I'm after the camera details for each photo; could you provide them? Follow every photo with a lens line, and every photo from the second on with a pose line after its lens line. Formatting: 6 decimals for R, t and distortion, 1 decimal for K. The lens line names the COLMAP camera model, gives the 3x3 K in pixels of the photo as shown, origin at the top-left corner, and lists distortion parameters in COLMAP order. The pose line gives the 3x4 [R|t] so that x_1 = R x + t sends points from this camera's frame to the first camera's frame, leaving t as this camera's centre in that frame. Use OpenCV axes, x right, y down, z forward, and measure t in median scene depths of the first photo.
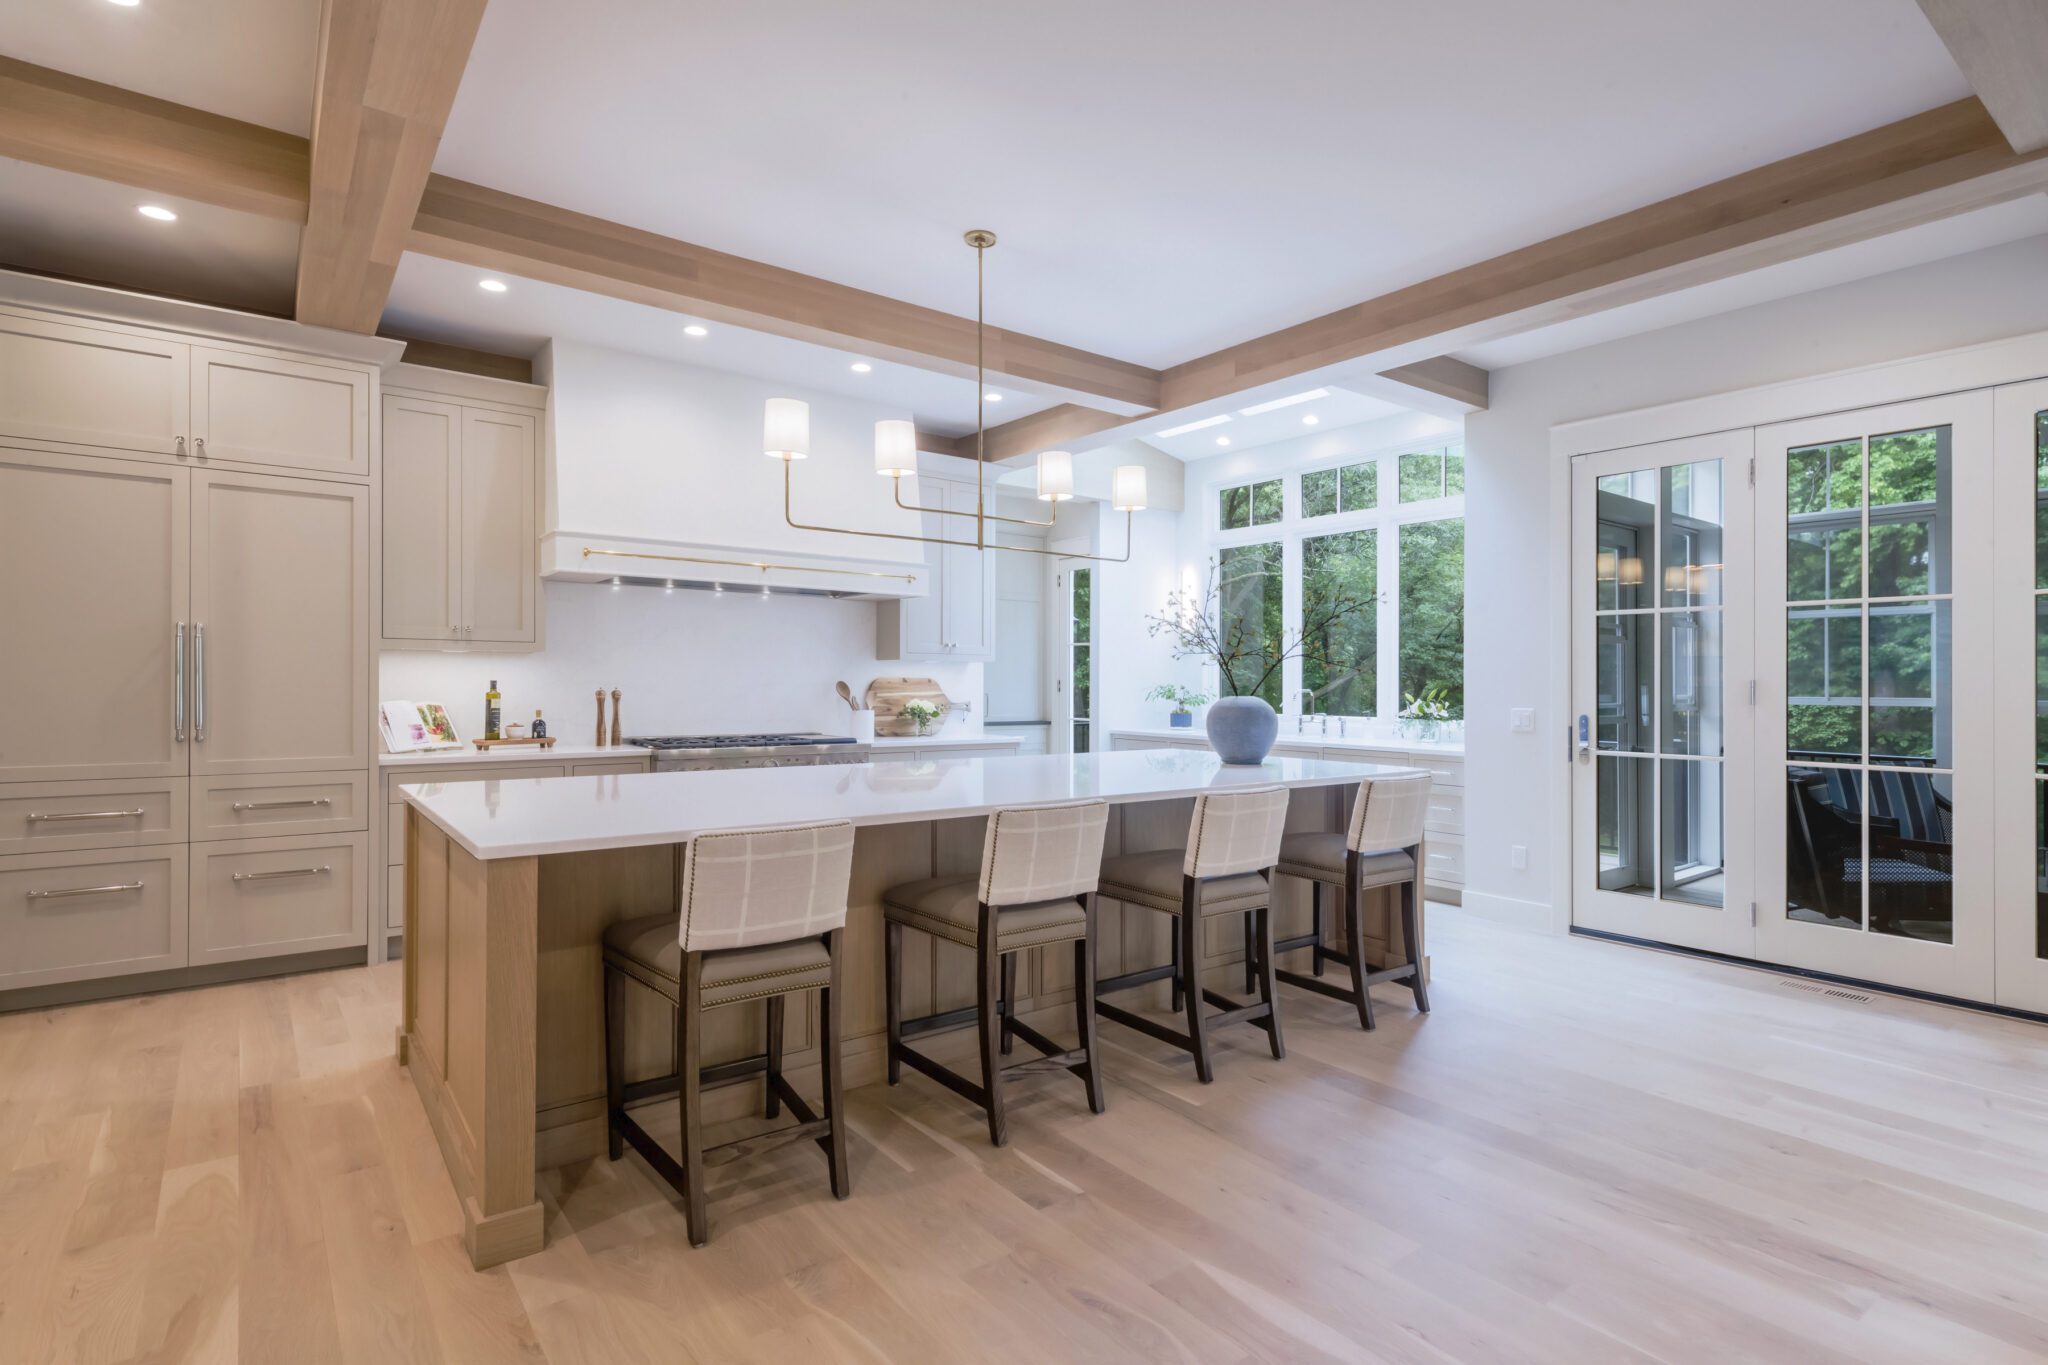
lens RADIAL K [[1010.5, 0, 1026.8], [0, 1010.5, 679.9], [0, 0, 1]] dist [-0.000597, -0.000575]
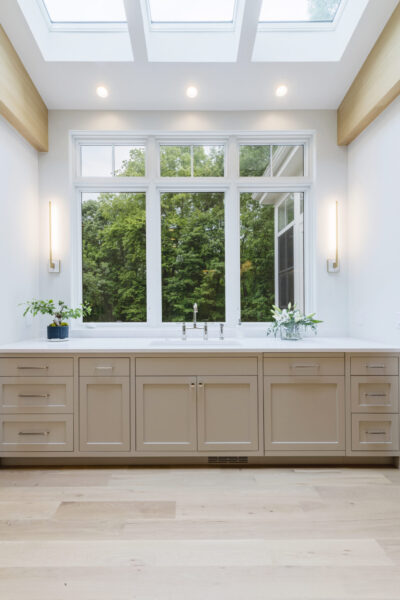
lens RADIAL K [[298.6, 0, 198.2], [0, 298.6, 301.2], [0, 0, 1]] dist [-0.001732, -0.000079]
pose [[0.596418, 0.006709, 0.802646, -0.018626], [0.001225, 0.999956, -0.009268, 0.015049], [-0.802673, 0.006510, 0.596384, 1.100541]]
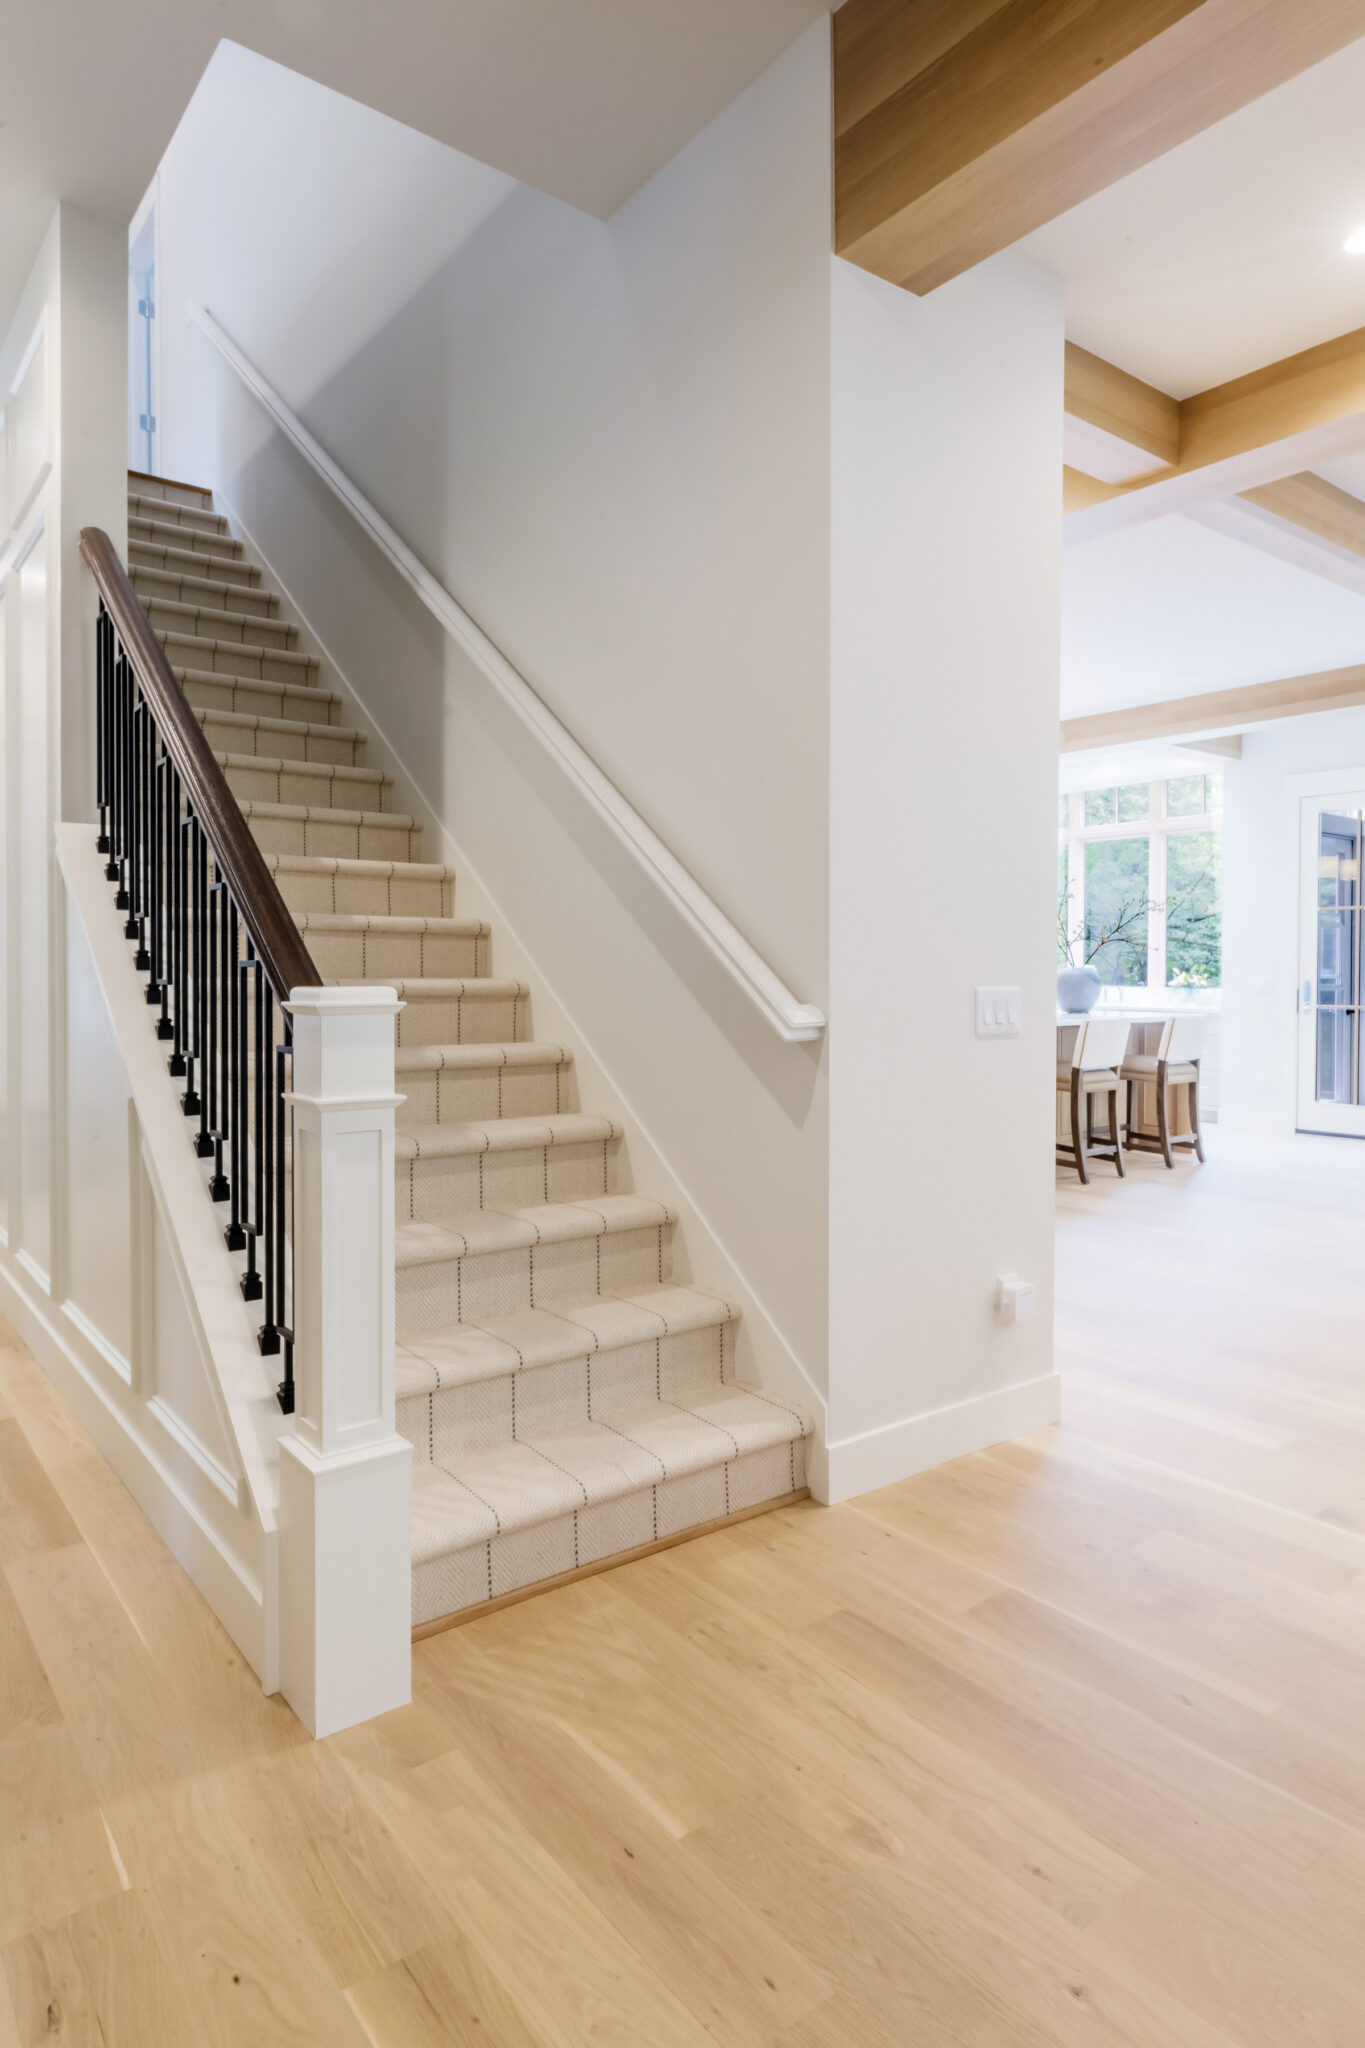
lens RADIAL K [[1193.7, 0, 681.9], [0, 1193.7, 1016.6], [0, 0, 1]] dist [-0.005367, -0.000779]
pose [[0.999933, -0.007175, 0.009069, -0.344558], [0.006783, 0.999071, 0.042562, 0.007753], [-0.009366, -0.042498, 0.999053, -0.671598]]
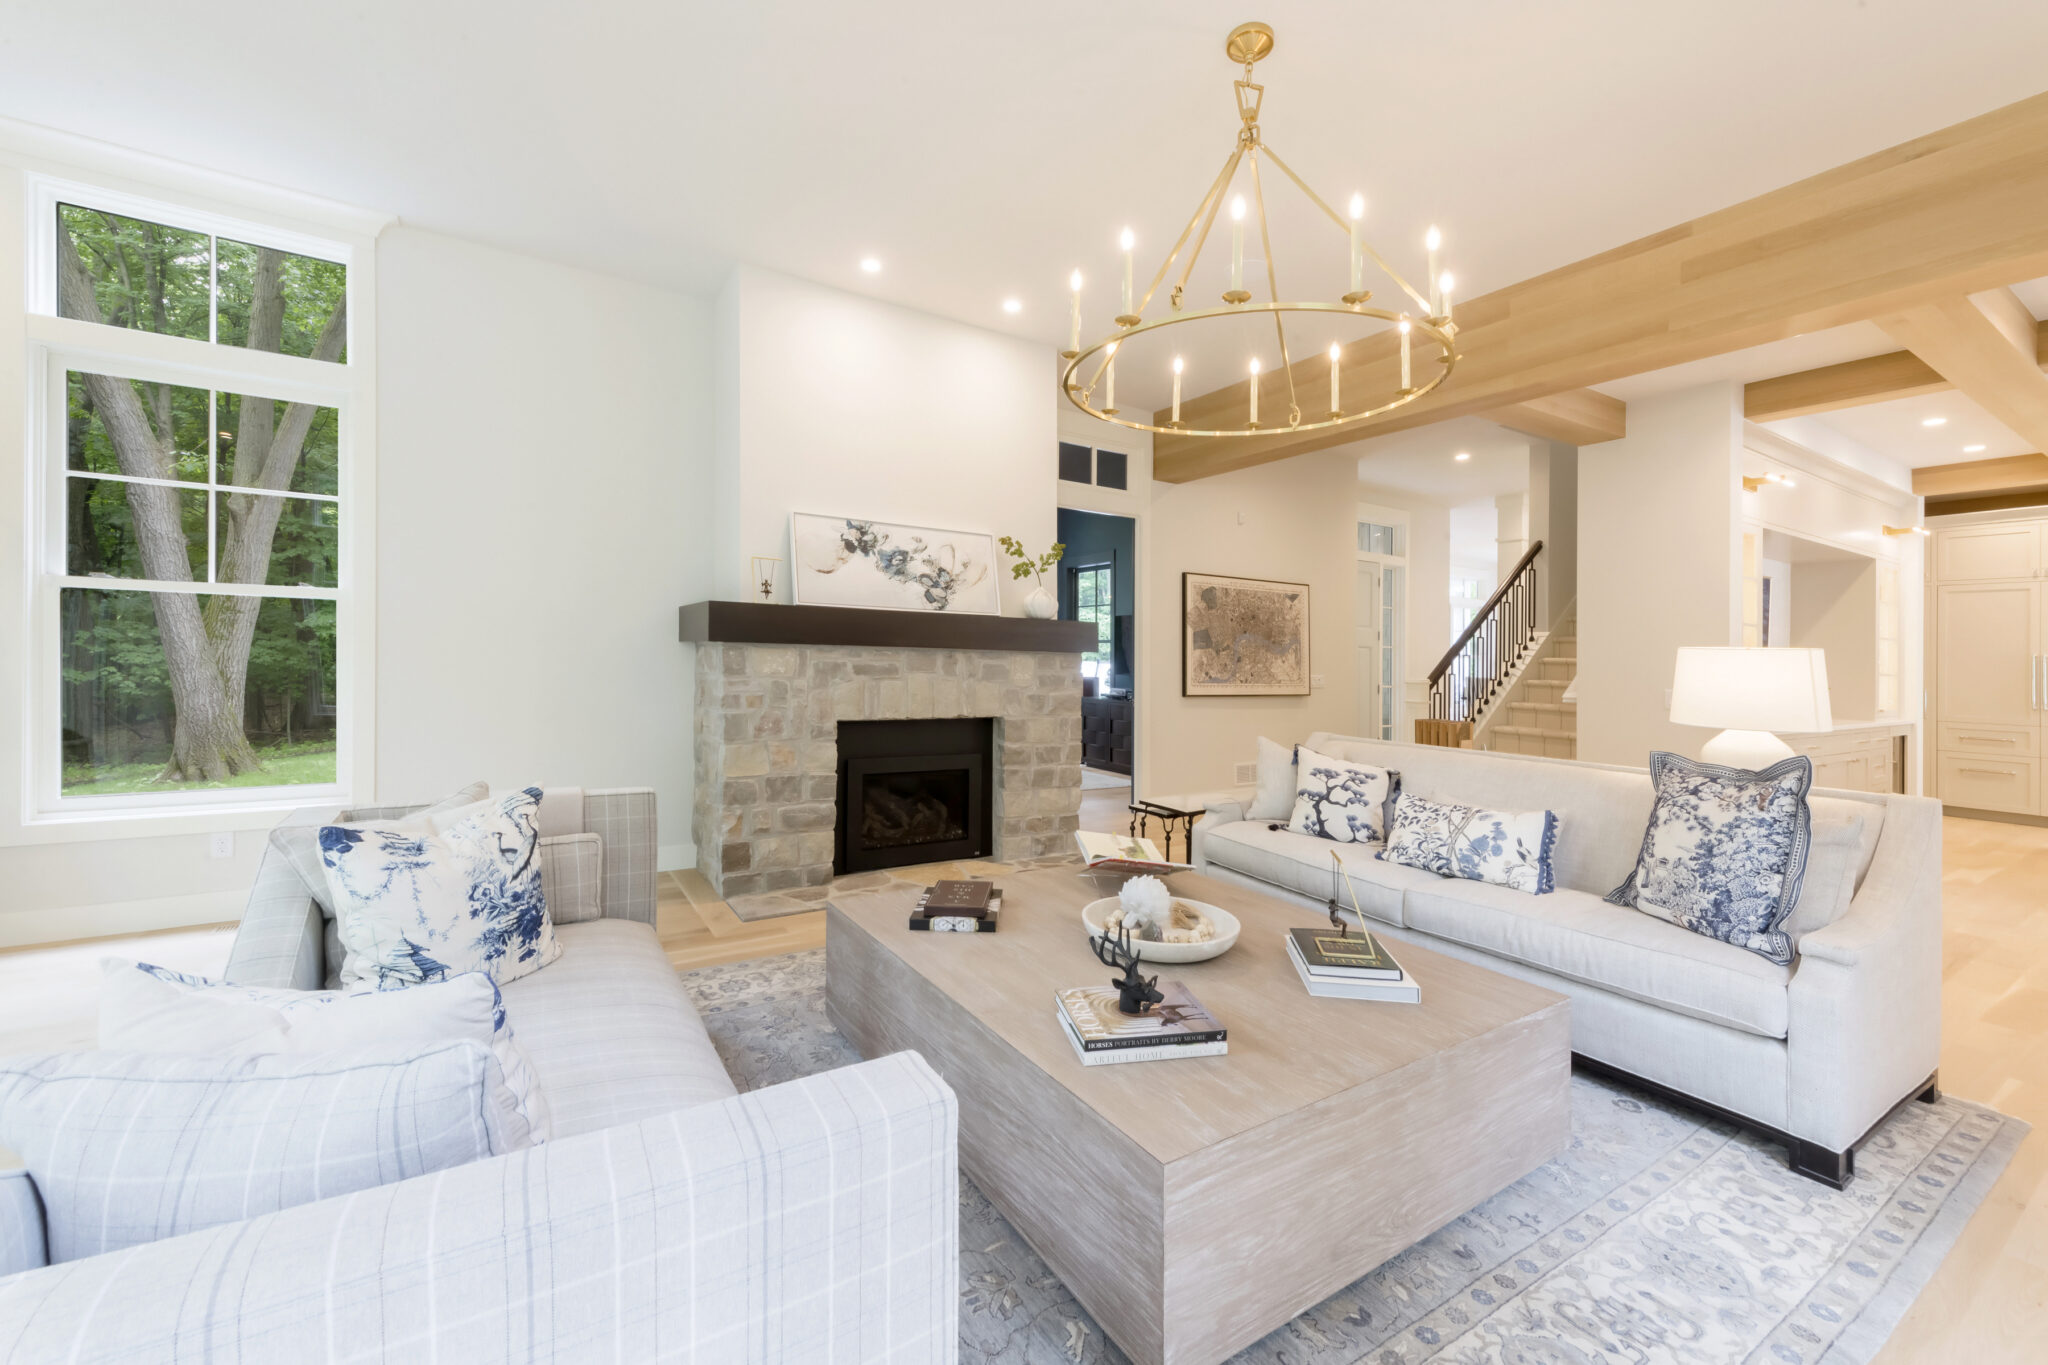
lens RADIAL K [[825.5, 0, 1027.1], [0, 825.5, 681.7], [0, 0, 1]] dist [0.001840, -0.000555]
pose [[-0.085126, -0.002684, -0.996367, 0.868627], [0.005384, 0.999981, -0.003154, -0.004654], [0.996356, -0.005633, -0.085110, -0.782527]]
